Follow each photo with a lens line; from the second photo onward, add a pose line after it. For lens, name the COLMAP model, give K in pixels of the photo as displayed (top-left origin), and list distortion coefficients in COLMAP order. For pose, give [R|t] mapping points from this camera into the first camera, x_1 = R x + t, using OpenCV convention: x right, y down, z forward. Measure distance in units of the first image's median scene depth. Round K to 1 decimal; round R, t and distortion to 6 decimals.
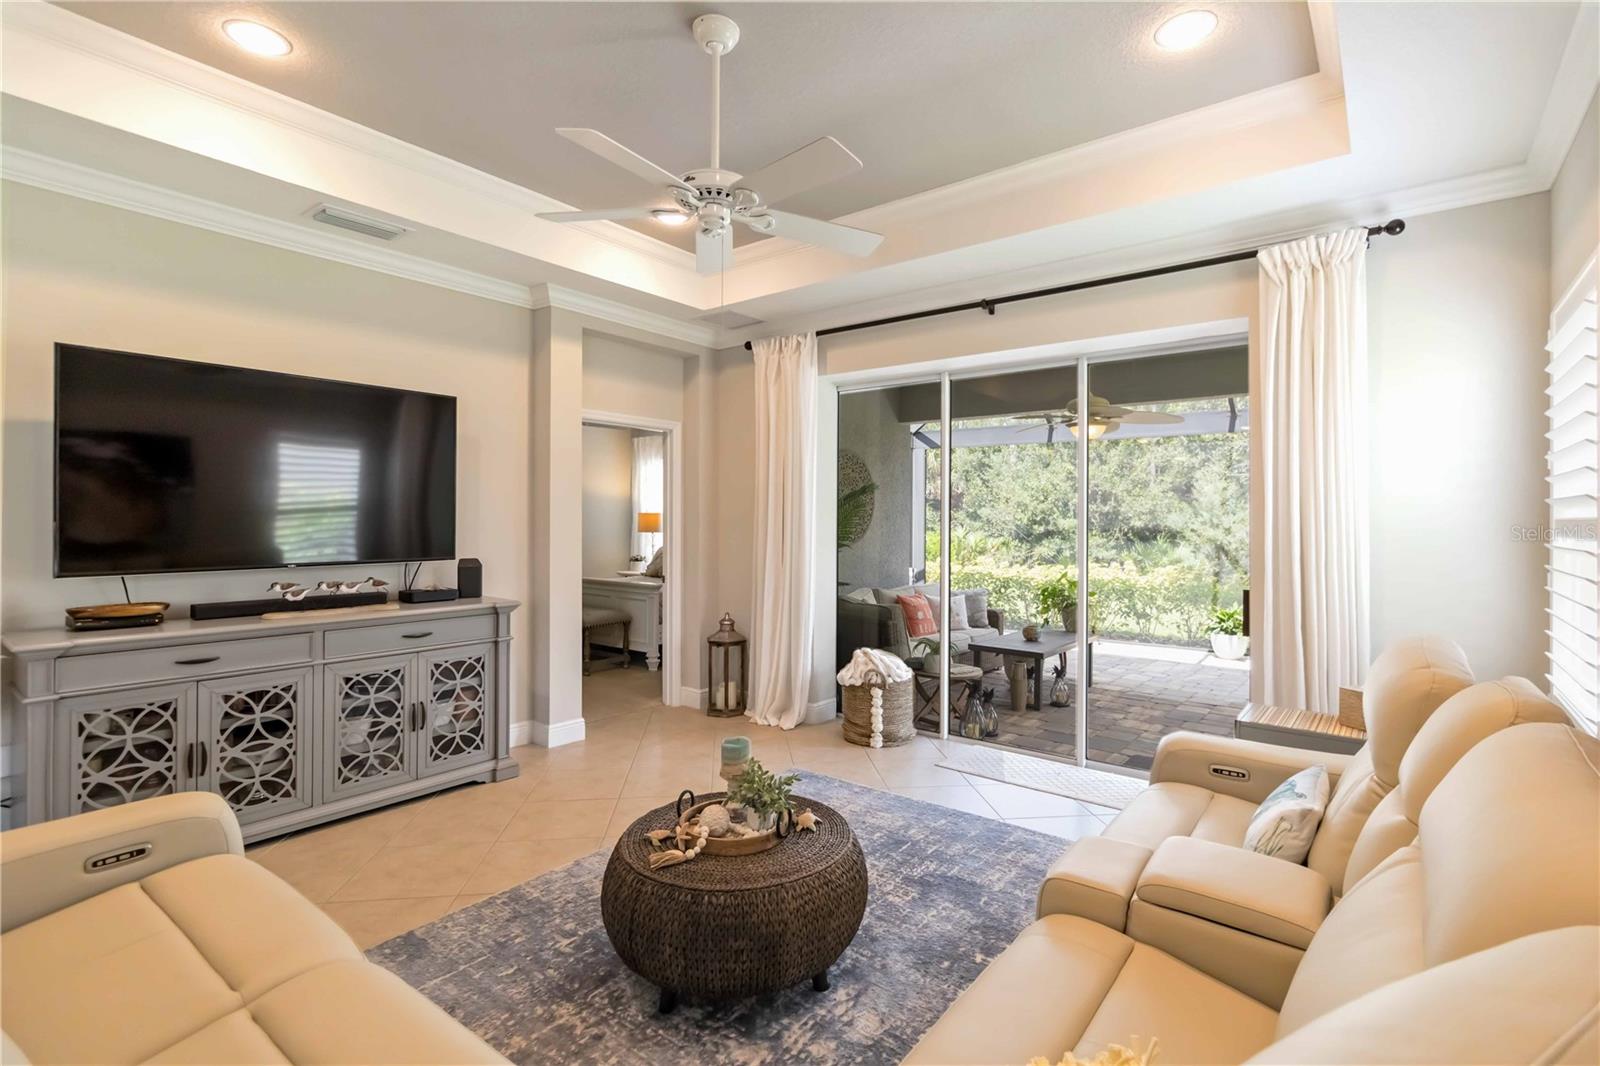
lens RADIAL K [[745.0, 0, 815.3], [0, 745.0, 518.7], [0, 0, 1]] dist [0.006406, 0.001004]
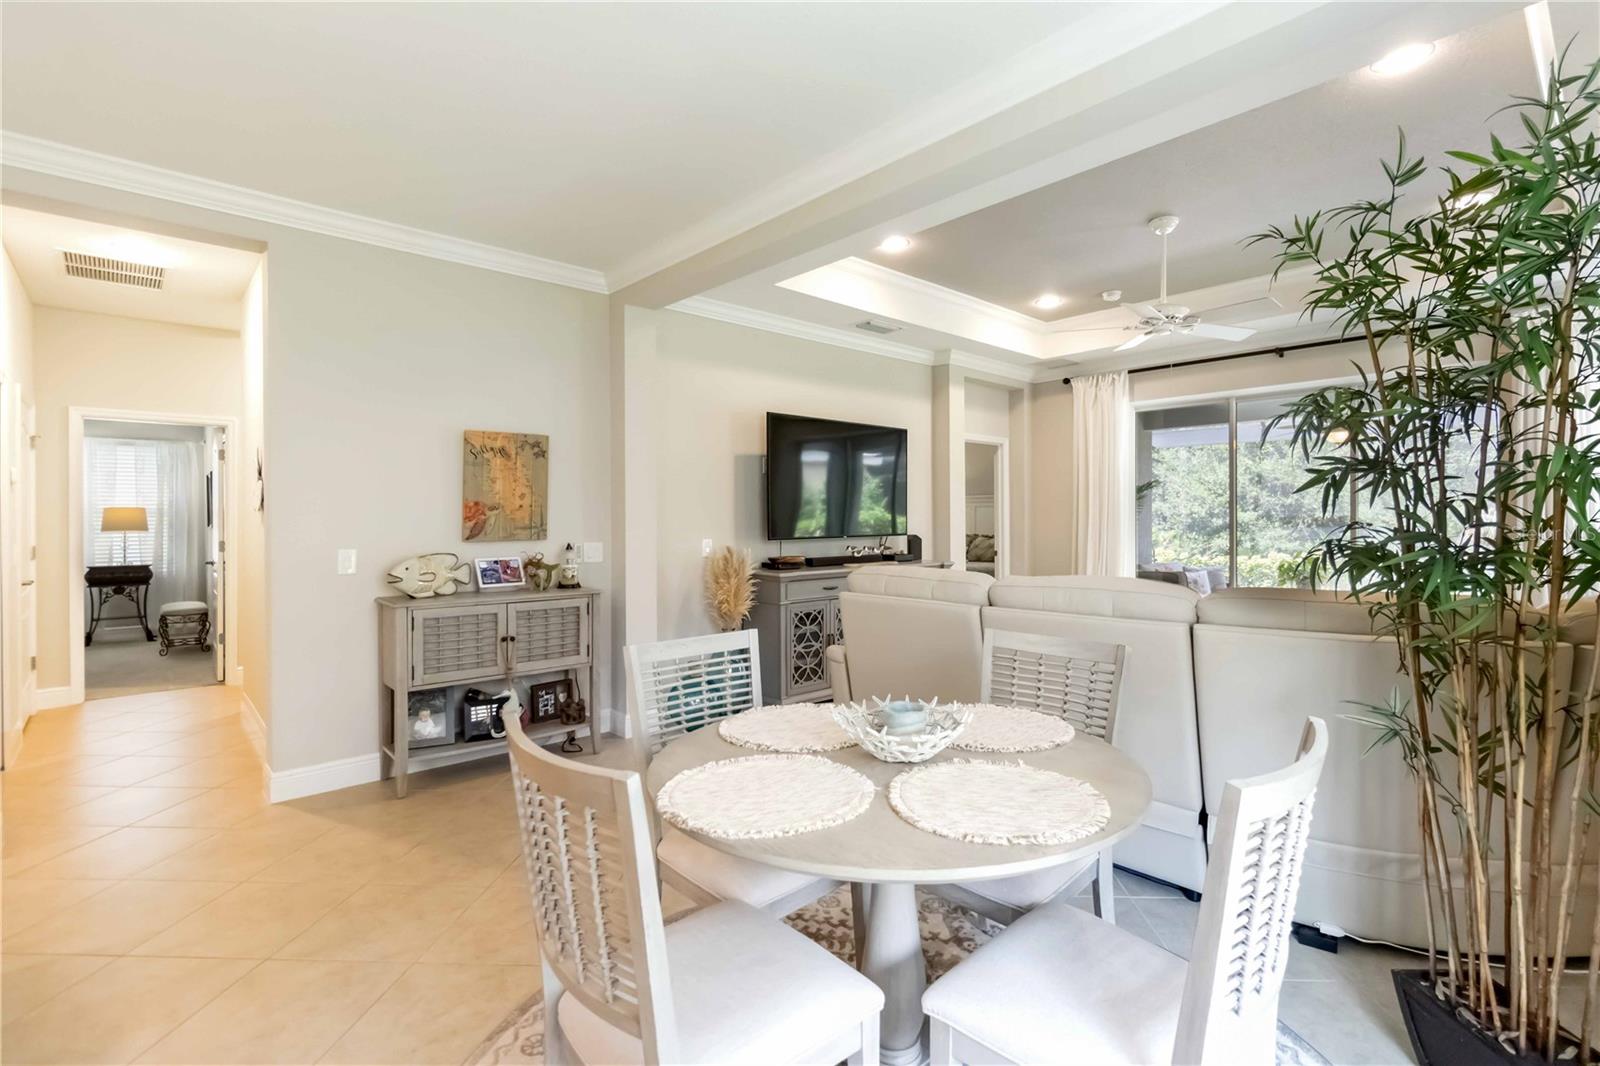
lens RADIAL K [[745.0, 0, 812.5], [0, 745.0, 523.0], [0, 0, 1]] dist [0.006406, 0.001004]
pose [[0.987078, -0.006373, -0.160116, -0.433784], [0.007758, 0.999938, 0.008027, 0.016157], [0.160055, -0.009165, 0.987066, -0.553359]]
